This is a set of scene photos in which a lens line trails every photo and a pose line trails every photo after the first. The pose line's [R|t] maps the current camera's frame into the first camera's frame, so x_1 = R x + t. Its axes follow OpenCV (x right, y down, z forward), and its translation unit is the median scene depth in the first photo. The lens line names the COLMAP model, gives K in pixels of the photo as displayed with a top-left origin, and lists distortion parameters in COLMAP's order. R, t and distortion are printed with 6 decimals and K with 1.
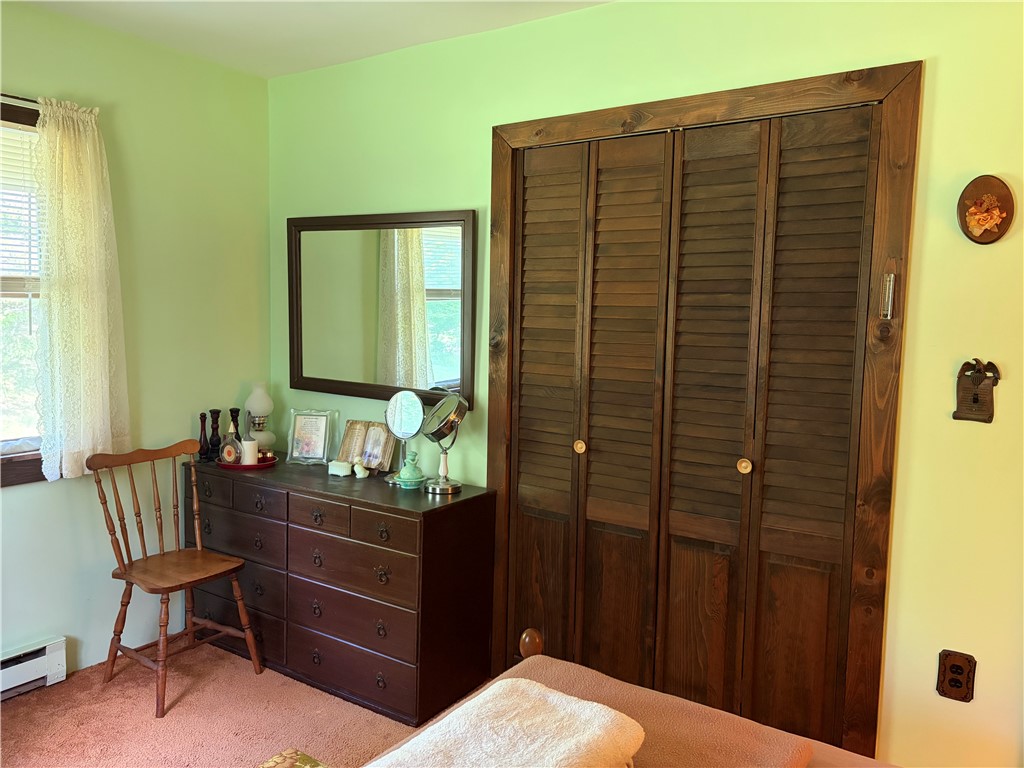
lens RADIAL K [[783.4, 0, 512.0], [0, 783.4, 384.0], [0, 0, 1]] dist [0.066928, -0.071634]
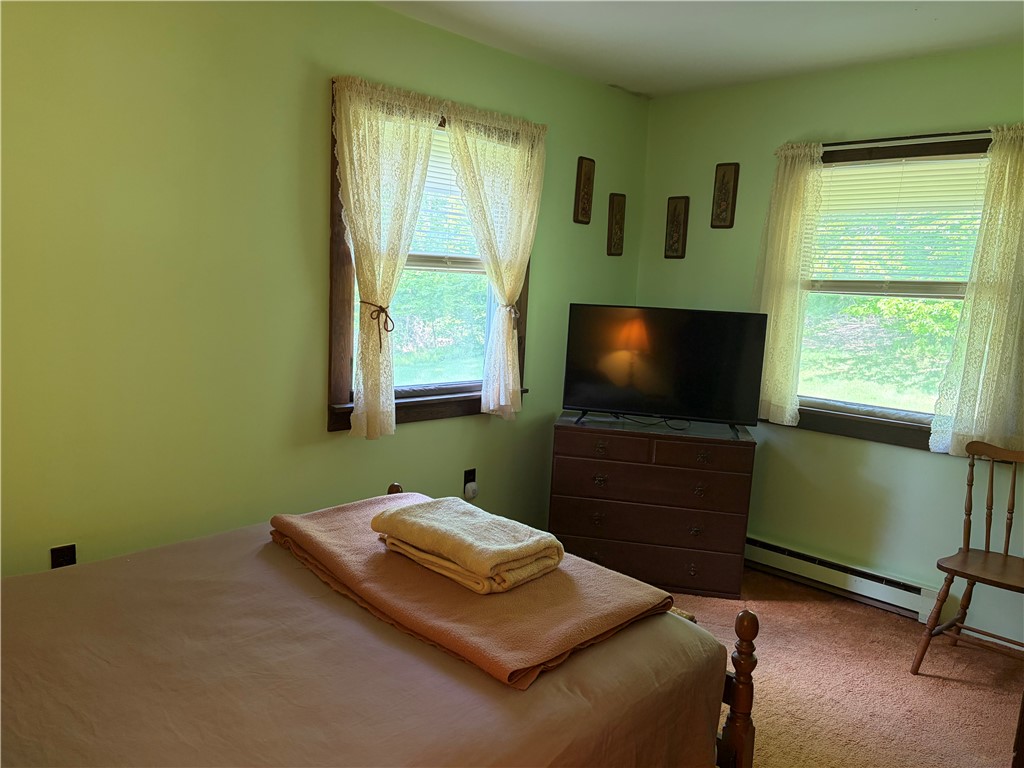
lens RADIAL K [[783.4, 0, 512.0], [0, 783.4, 384.0], [0, 0, 1]] dist [0.066928, -0.071634]
pose [[-0.193994, 0.117792, -0.973905, 0.686960], [-0.152484, 0.977078, 0.148549, -0.057746], [0.969079, 0.177323, -0.171586, 0.567172]]
